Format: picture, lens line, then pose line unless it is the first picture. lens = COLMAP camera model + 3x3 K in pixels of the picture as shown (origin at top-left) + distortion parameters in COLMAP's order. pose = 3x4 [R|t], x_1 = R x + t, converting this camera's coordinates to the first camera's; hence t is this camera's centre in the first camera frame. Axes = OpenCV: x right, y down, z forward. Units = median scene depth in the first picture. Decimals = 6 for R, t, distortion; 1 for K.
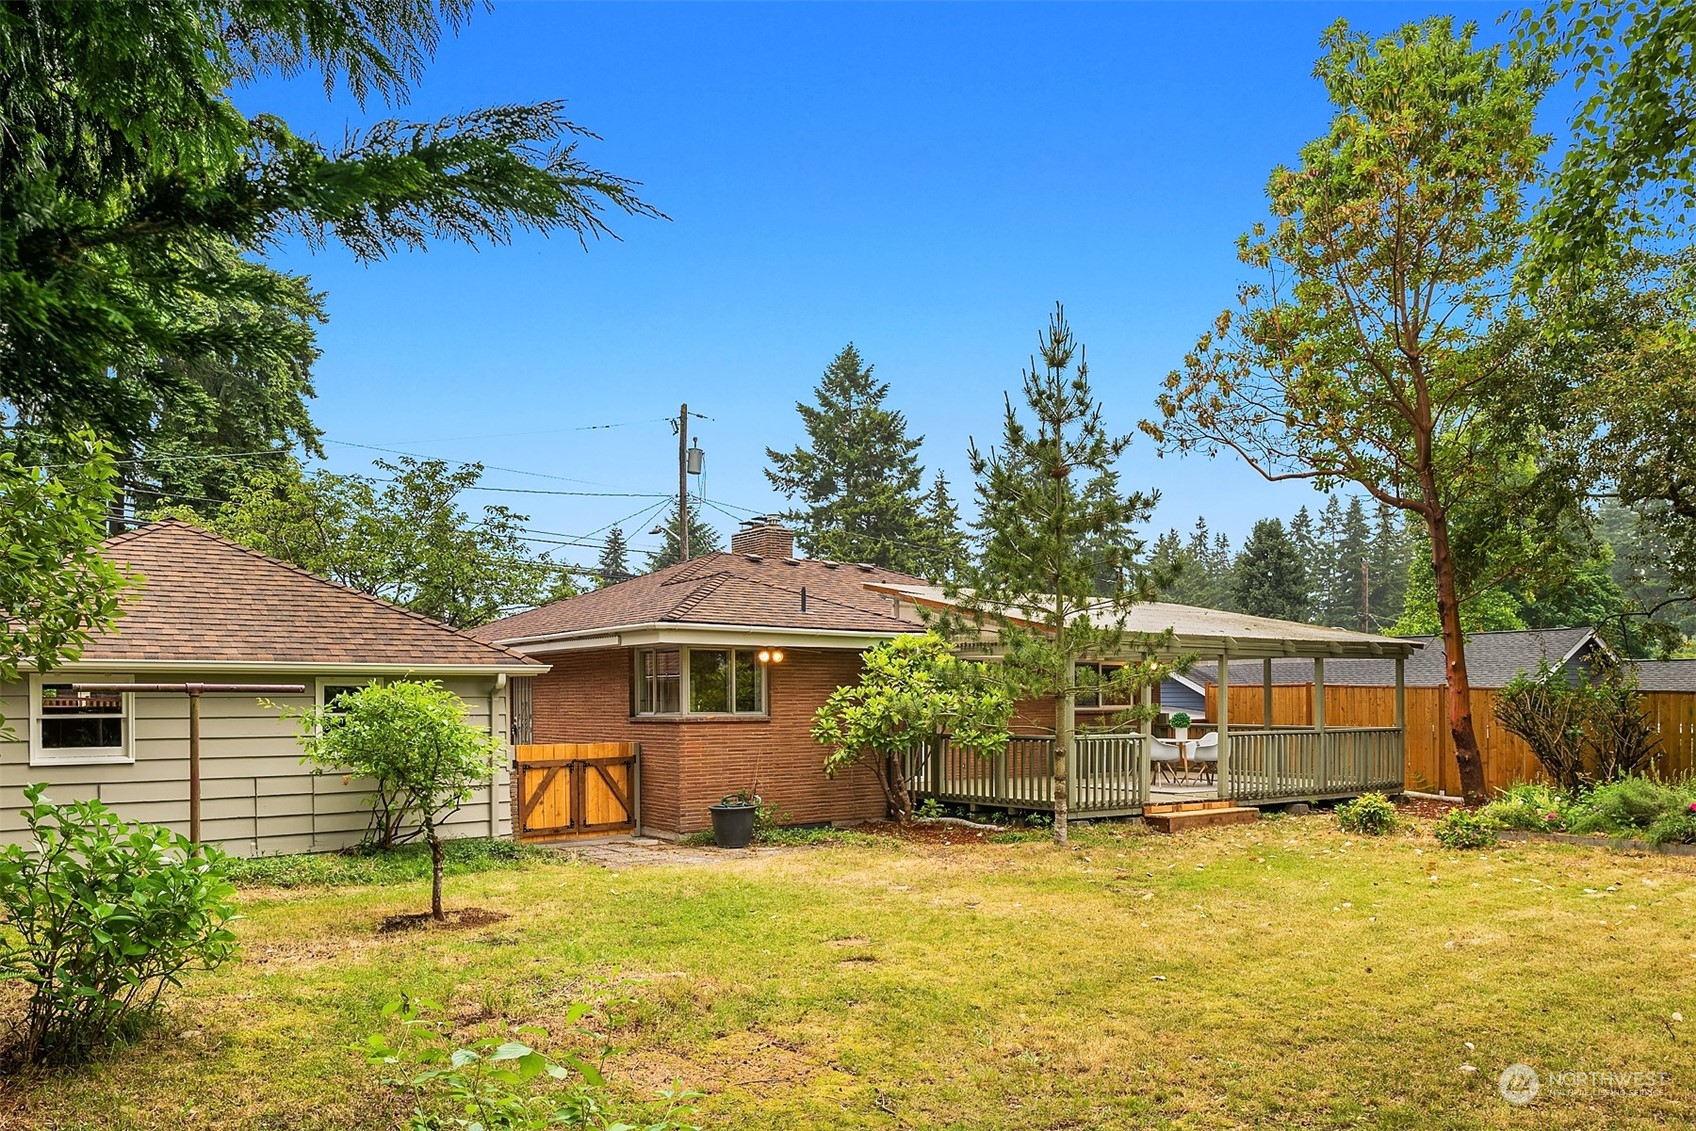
lens RADIAL K [[1160.4, 0, 848.5], [0, 1160.4, 689.4], [0, 0, 1]] dist [-0.015433, -0.002170]
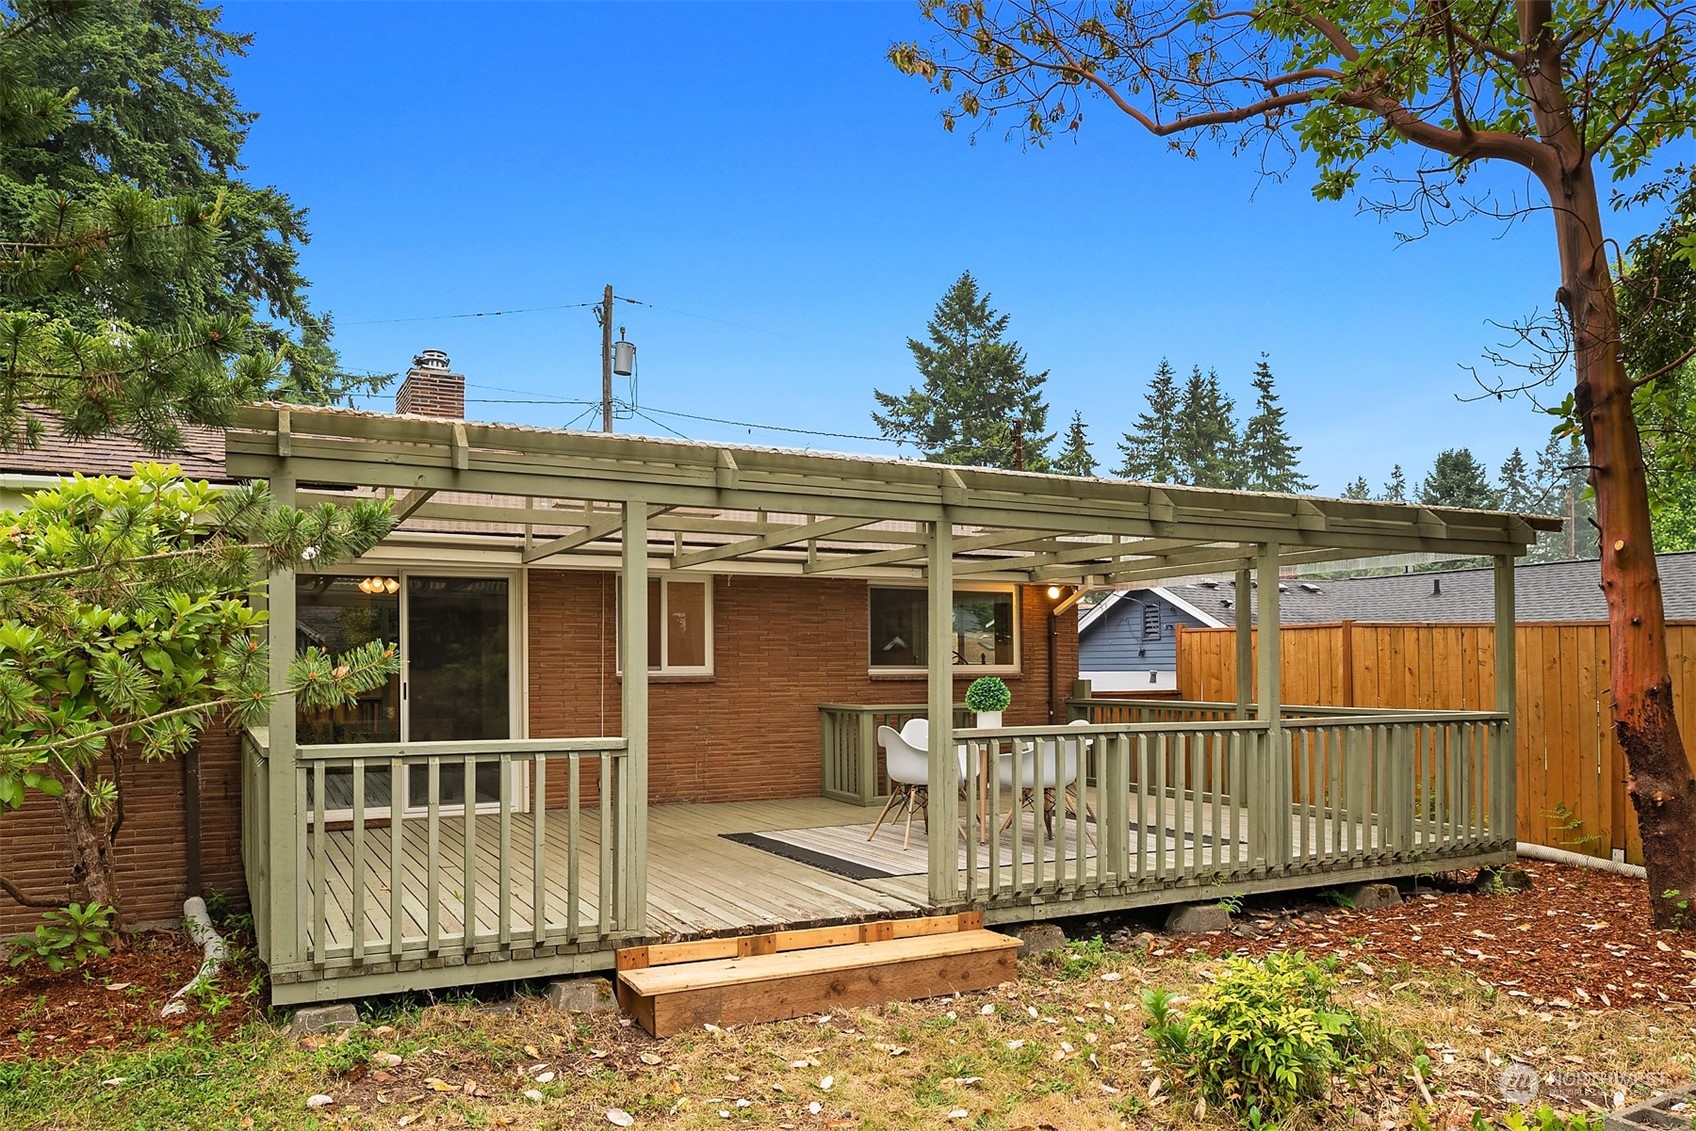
lens RADIAL K [[1169.5, 0, 851.4], [0, 1169.5, 648.3], [0, 0, 1]] dist [-0.009151, -0.009325]
pose [[0.988670, -0.003356, -0.150066, 0.050146], [0.002312, 0.999972, -0.007134, 0.001935], [0.150085, 0.006706, 0.988650, 0.088562]]
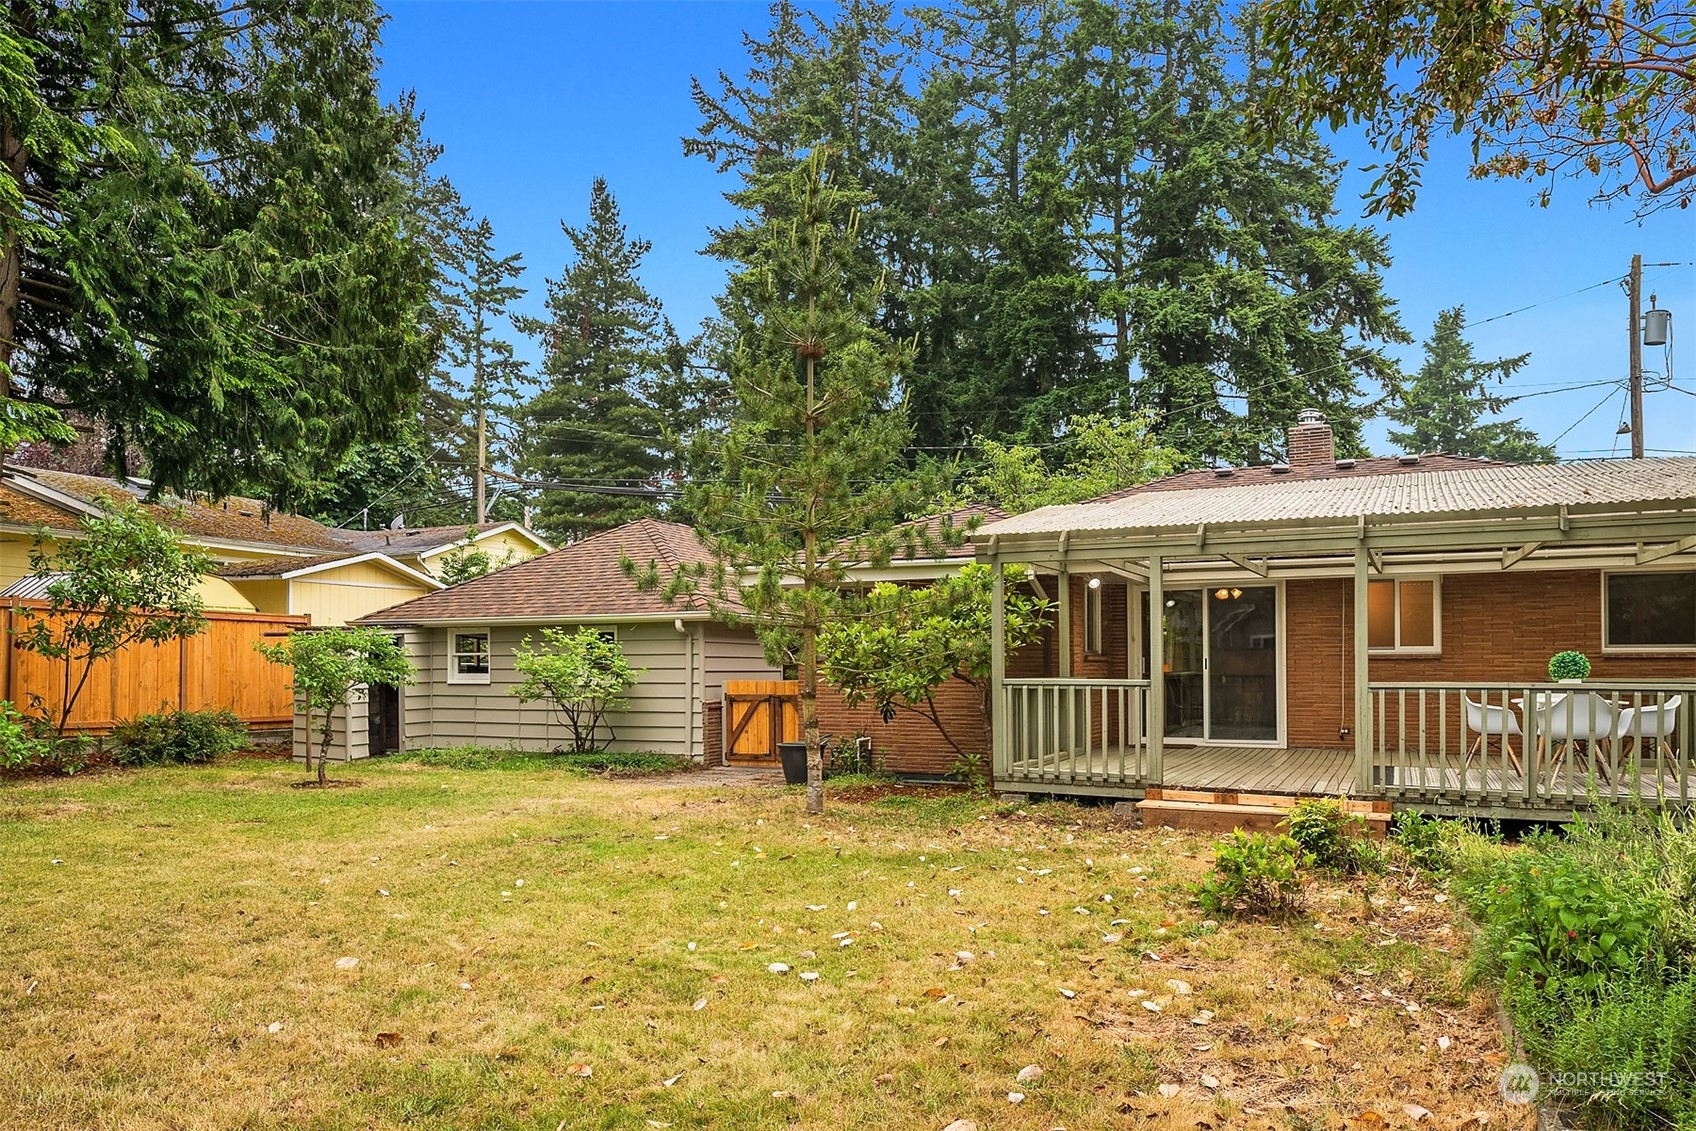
lens RADIAL K [[1169.5, 0, 851.4], [0, 1169.5, 648.3], [0, 0, 1]] dist [-0.009151, -0.009325]
pose [[0.465724, -0.009738, -0.884877, 0.103081], [0.009484, 0.999937, -0.006013, 0.003065], [0.884879, -0.005592, 0.465787, 0.071295]]
